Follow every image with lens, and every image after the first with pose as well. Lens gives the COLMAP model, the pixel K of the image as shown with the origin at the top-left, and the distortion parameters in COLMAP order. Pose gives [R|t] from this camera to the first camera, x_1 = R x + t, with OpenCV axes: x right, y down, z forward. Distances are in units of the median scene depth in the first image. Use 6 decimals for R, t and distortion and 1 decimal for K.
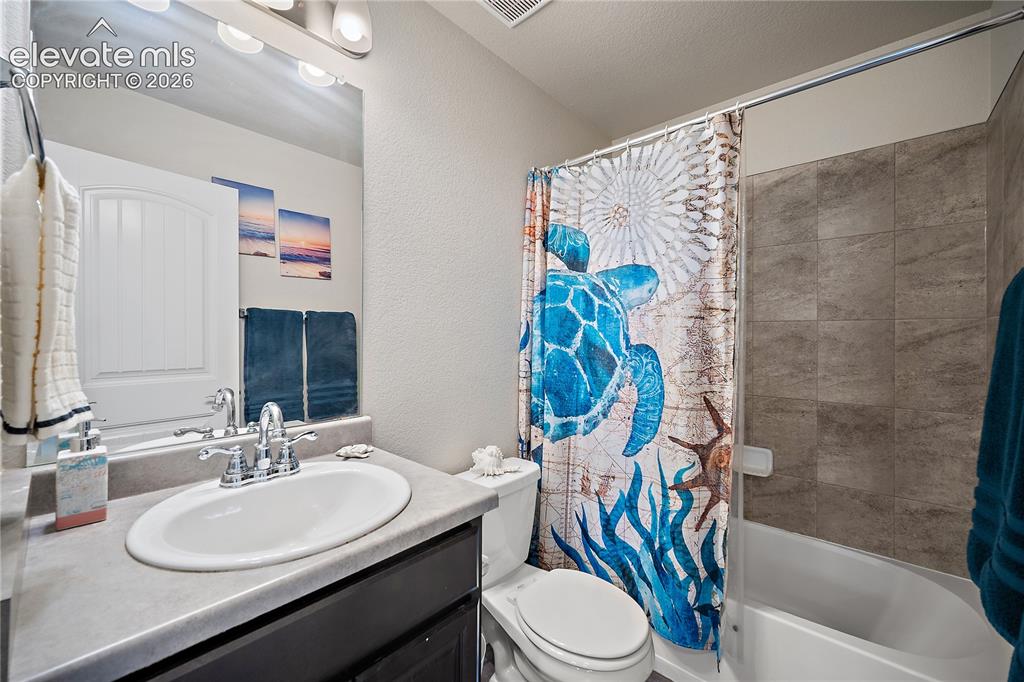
lens RADIAL K [[395.9, 0, 511.5], [0, 395.9, 339.9], [0, 0, 1]] dist [0.003756, 0.000181]
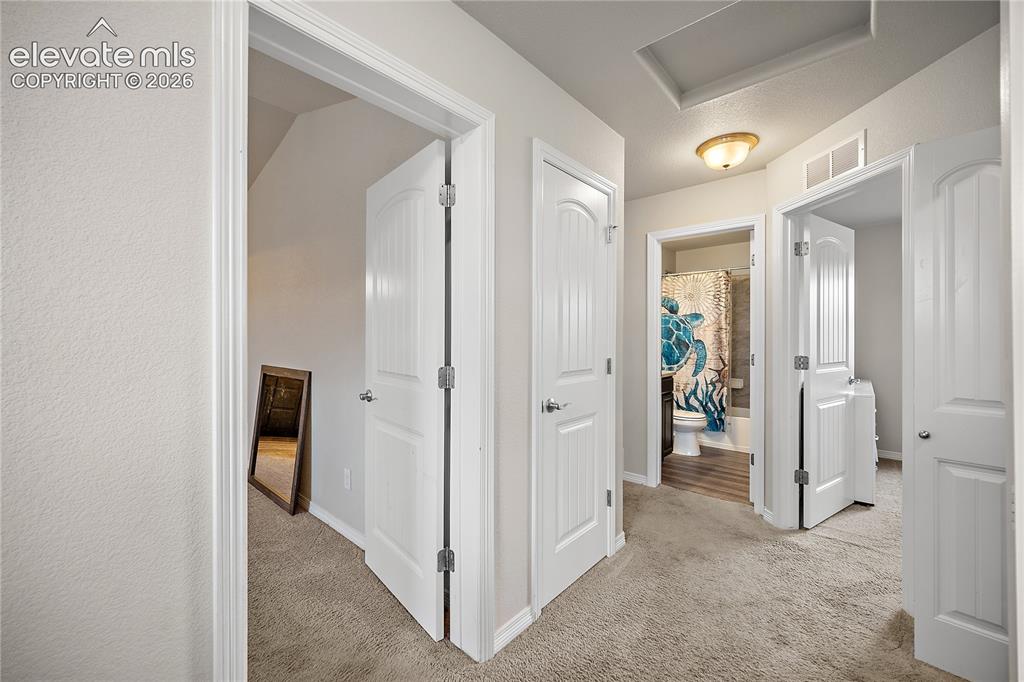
lens RADIAL K [[395.9, 0, 512.1], [0, 395.9, 336.8], [0, 0, 1]] dist [0.003756, 0.000181]
pose [[0.999995, 0.001454, 0.002707, -1.160406], [-0.001430, 0.999960, -0.008793, 0.018998], [-0.002720, 0.008789, 0.999958, -2.133215]]
